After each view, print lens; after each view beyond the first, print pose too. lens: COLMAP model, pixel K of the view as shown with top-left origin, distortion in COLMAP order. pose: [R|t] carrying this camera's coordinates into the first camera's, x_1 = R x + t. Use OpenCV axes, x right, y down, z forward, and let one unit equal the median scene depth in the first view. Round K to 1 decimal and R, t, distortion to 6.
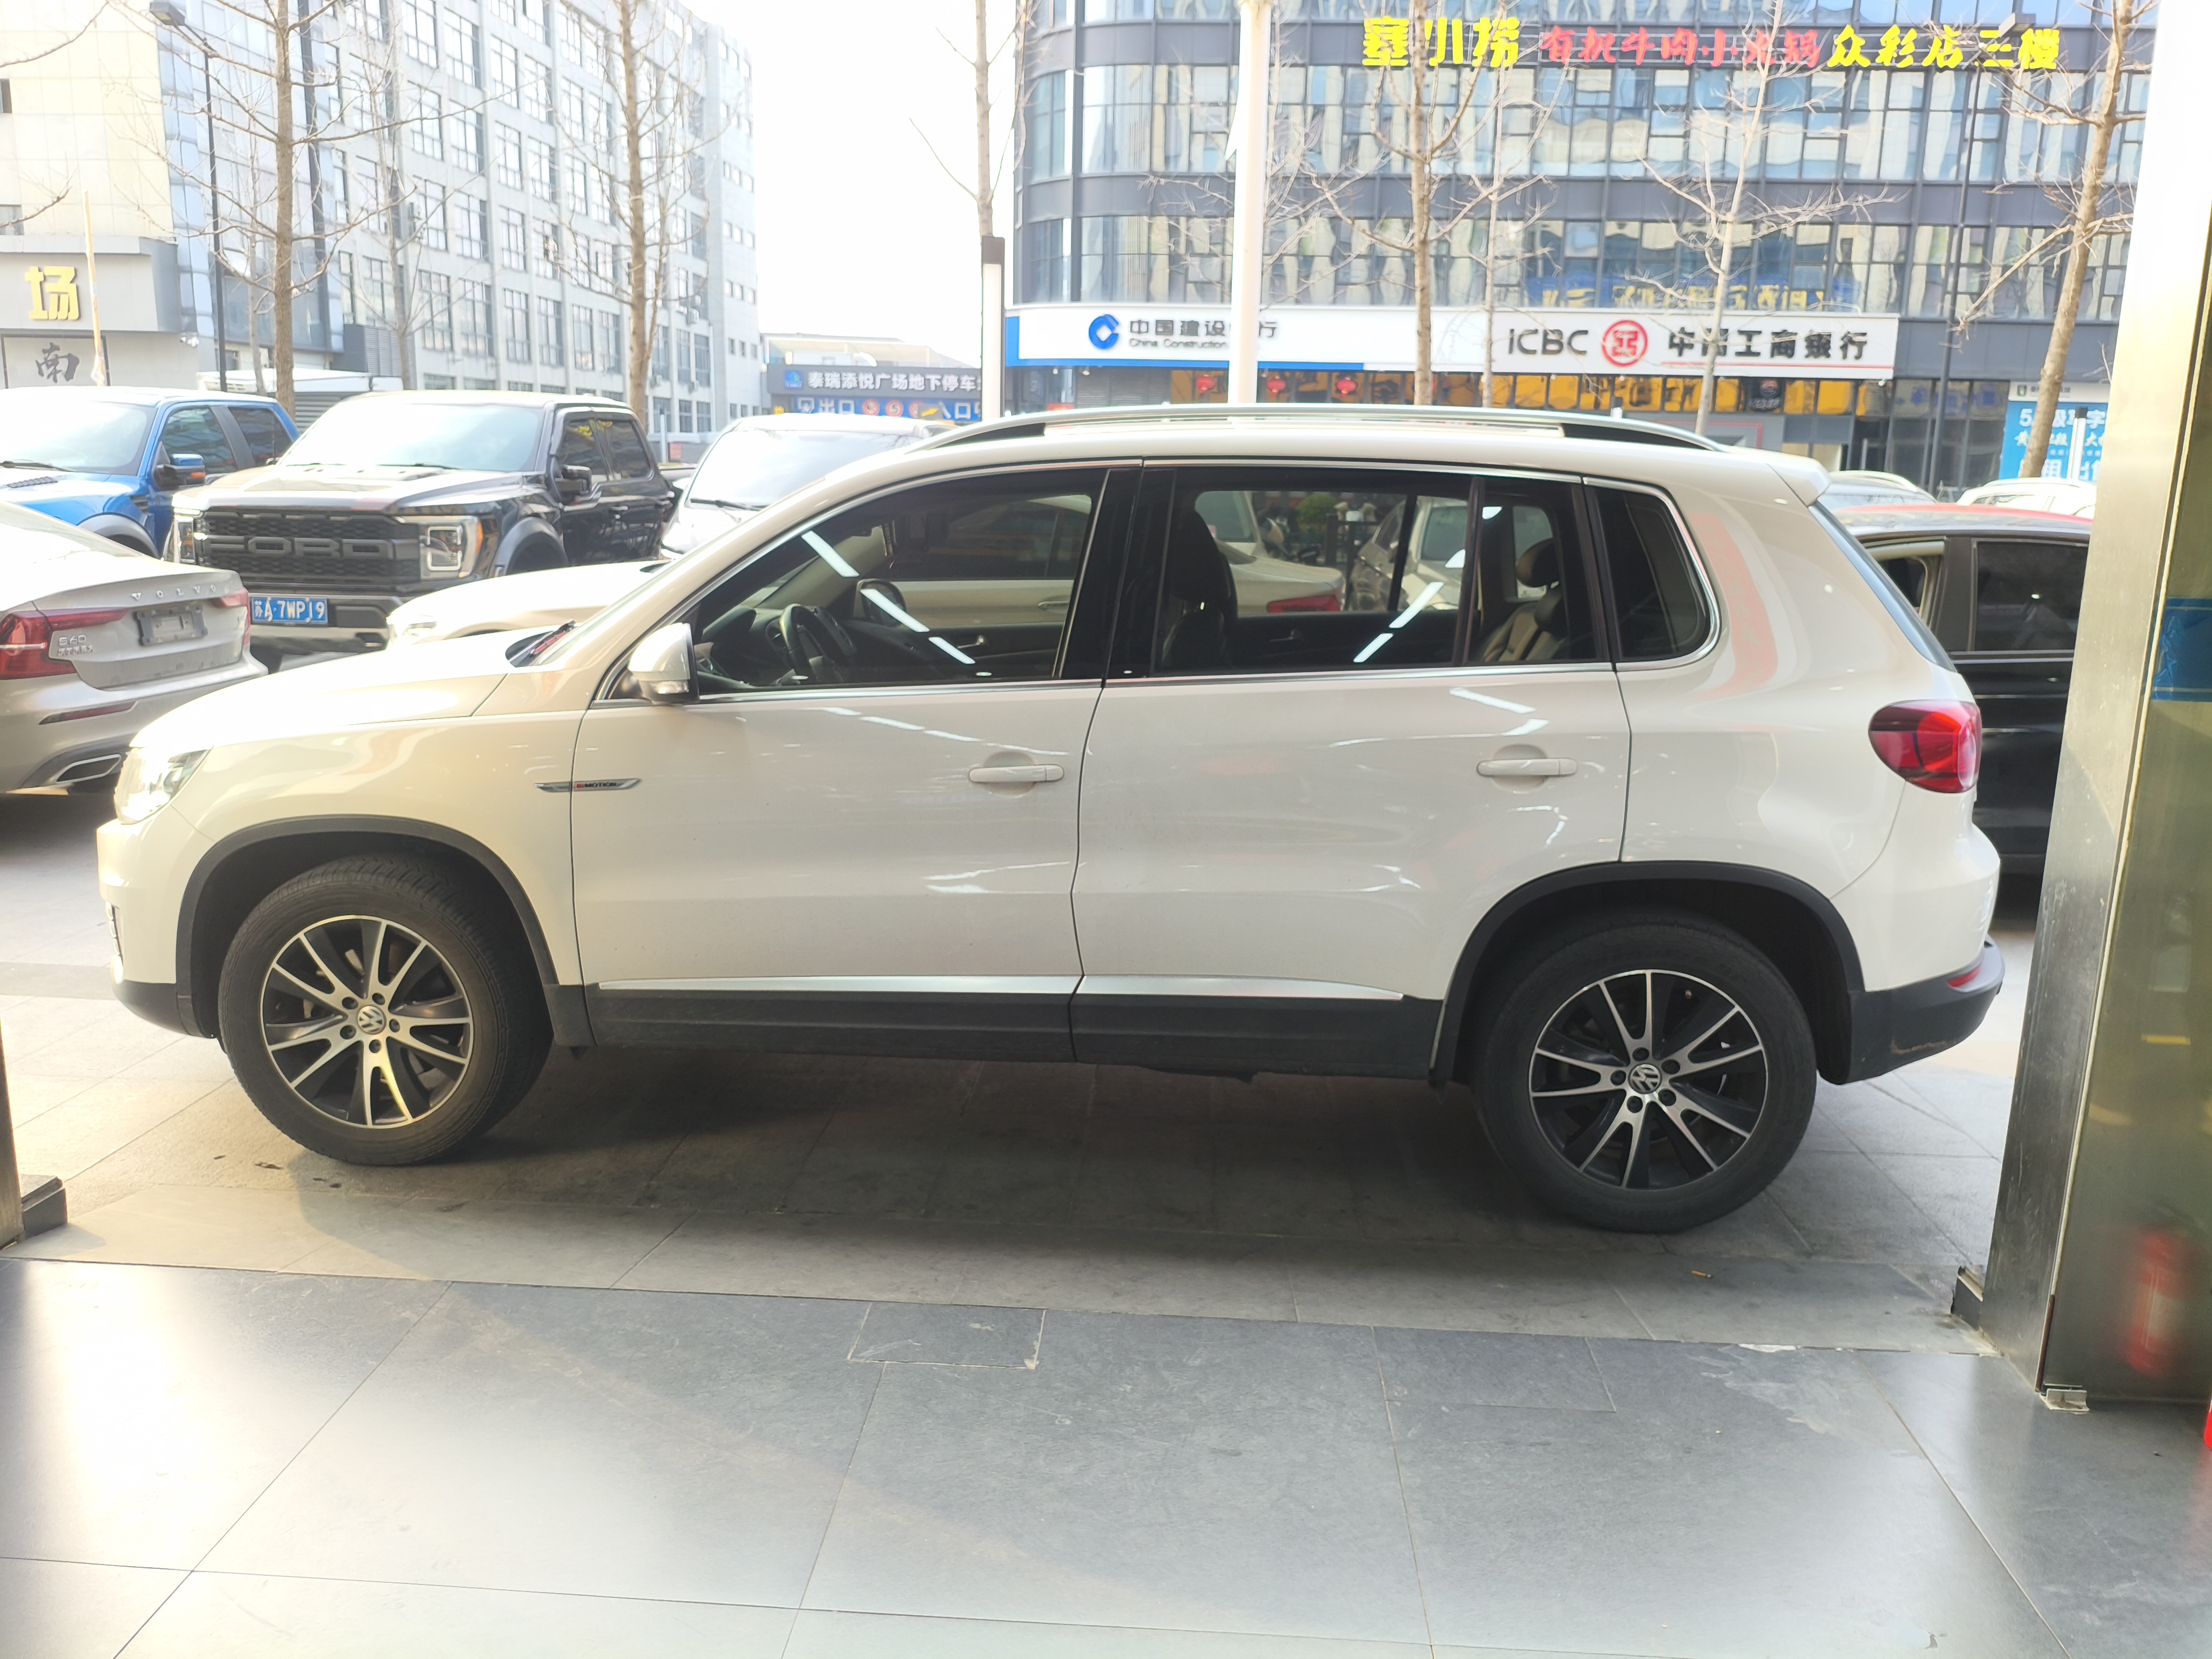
lens RADIAL K [[1715.3, 0, 1106.0], [0, 1715.3, 829.5], [0, 0, 1]] dist [0.009181, -0.003240]
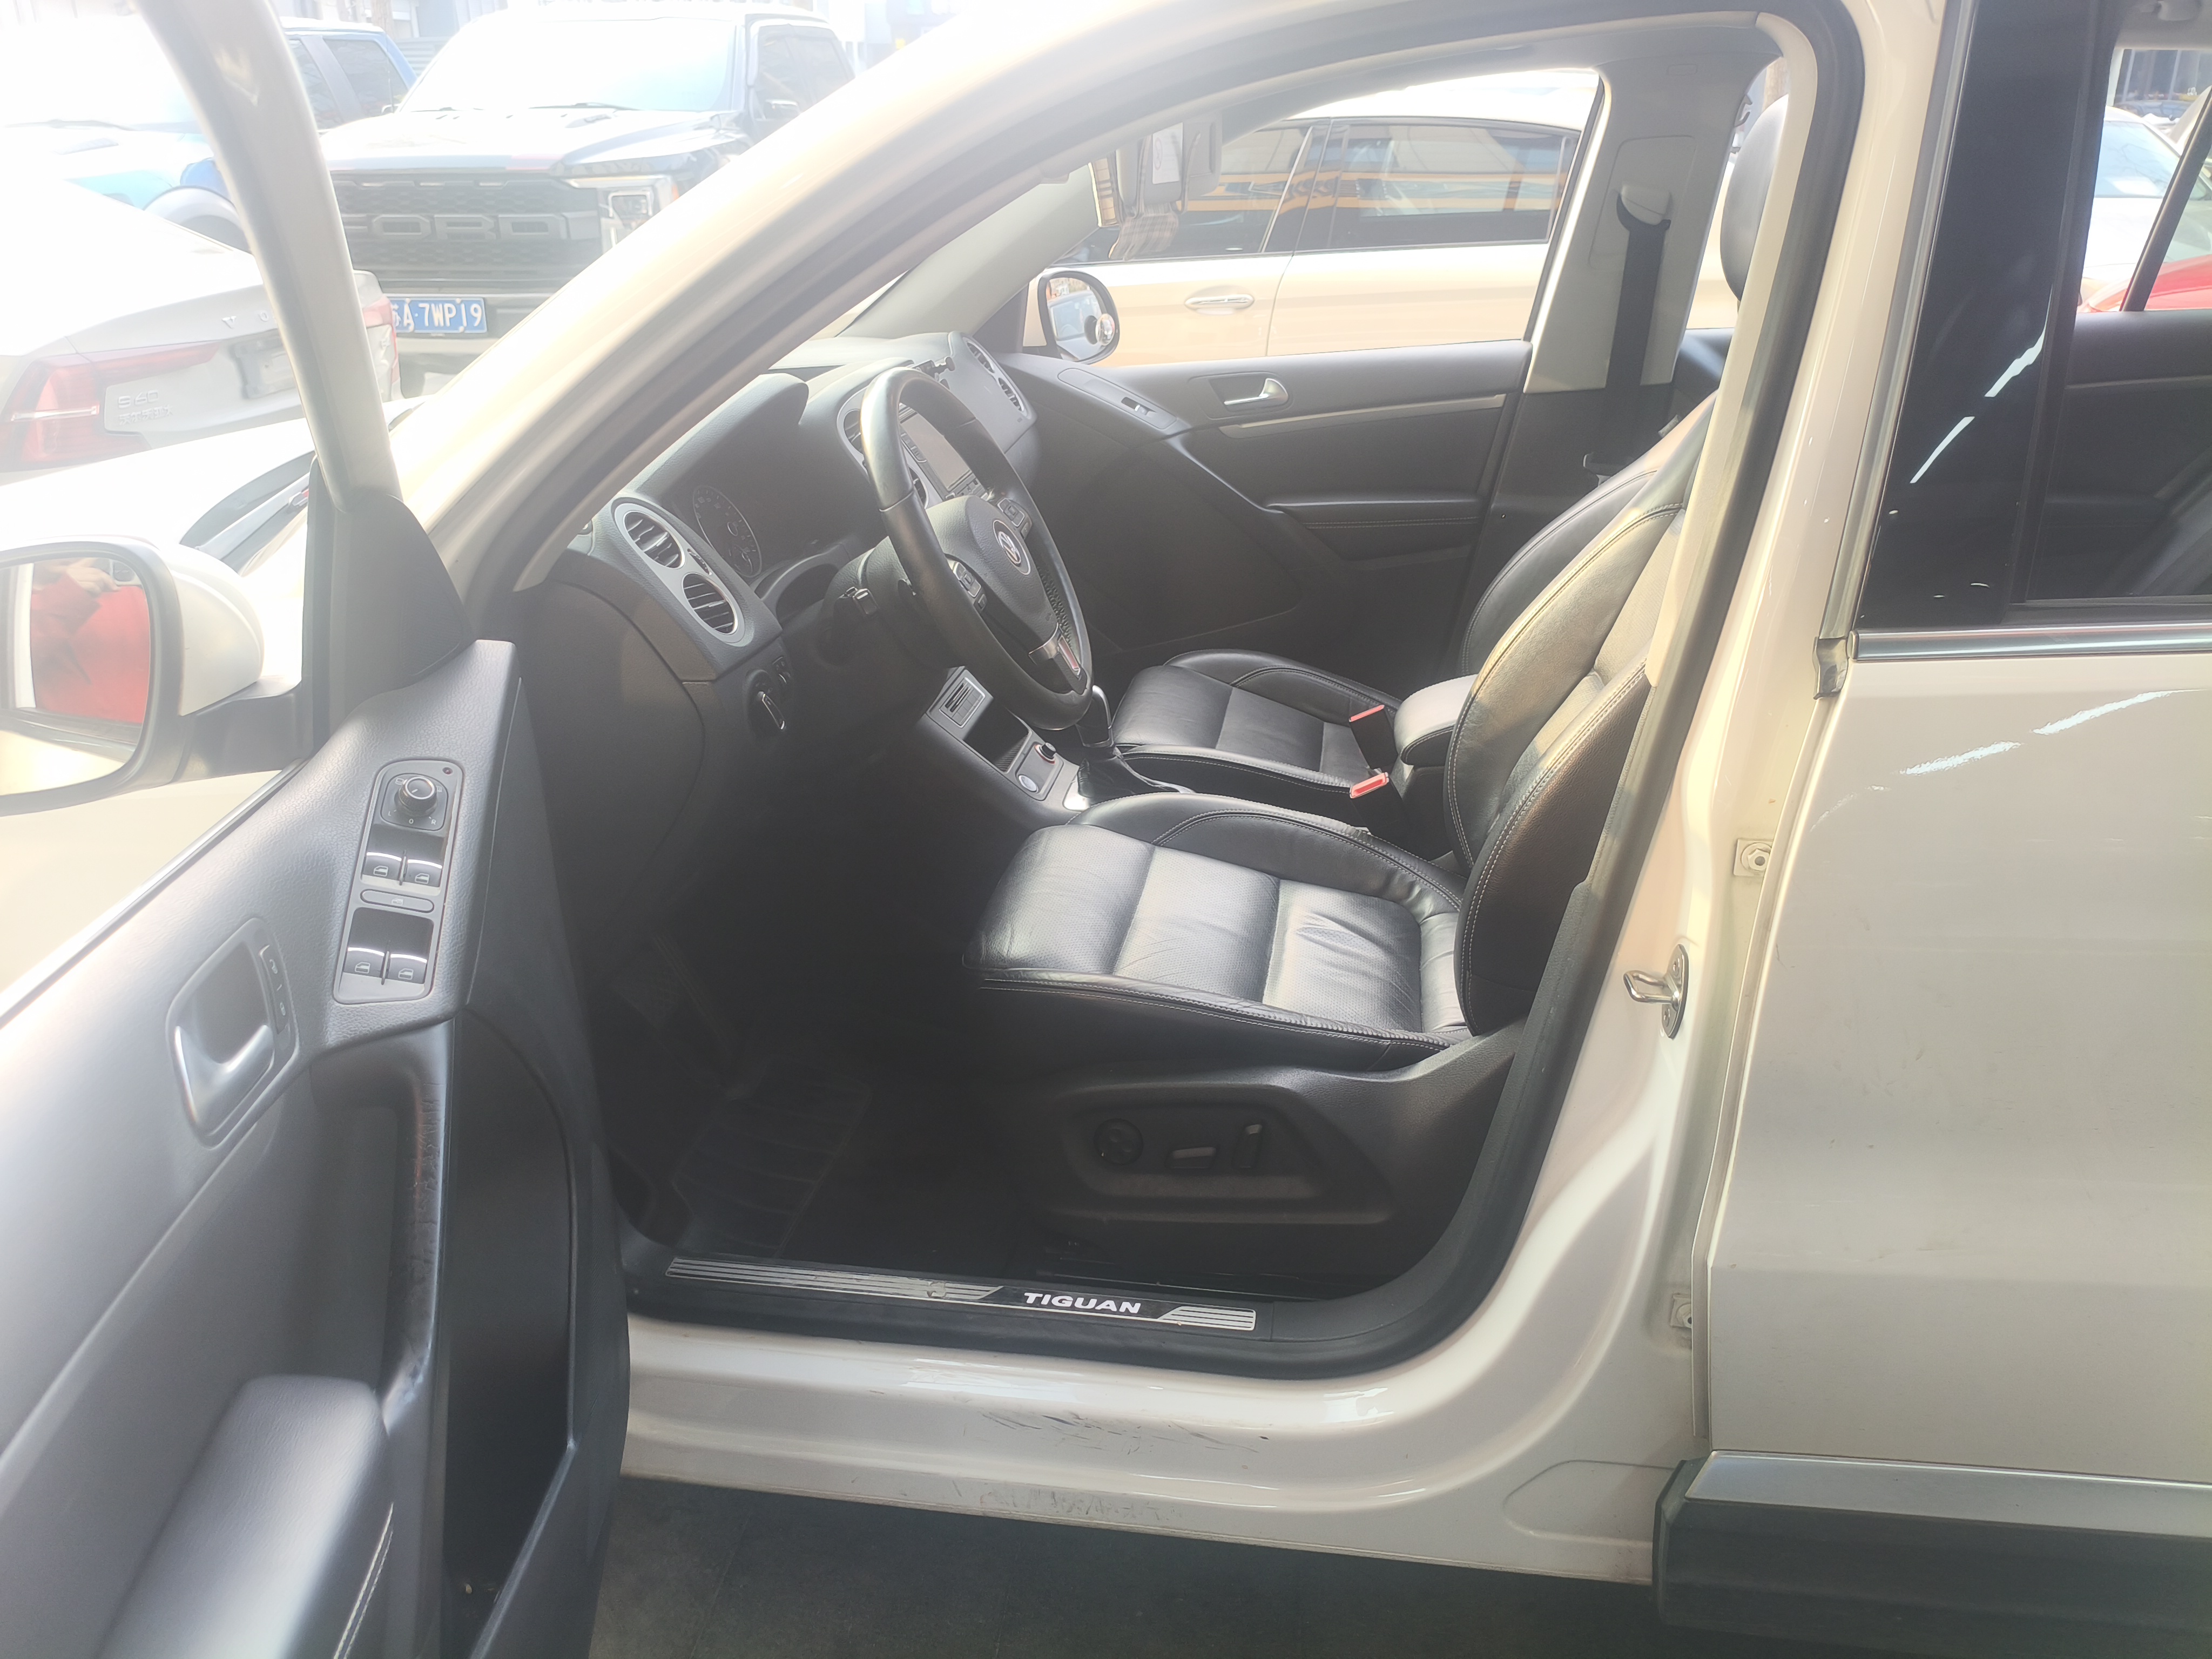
lens RADIAL K [[1715.3, 0, 1106.0], [0, 1715.3, 829.5], [0, 0, 1]] dist [0.009181, -0.003240]
pose [[0.997595, -0.007472, -0.068907, -0.135506], [0.020333, 0.981980, 0.187889, -0.042992], [0.066261, -0.188838, 0.979770, 0.247120]]
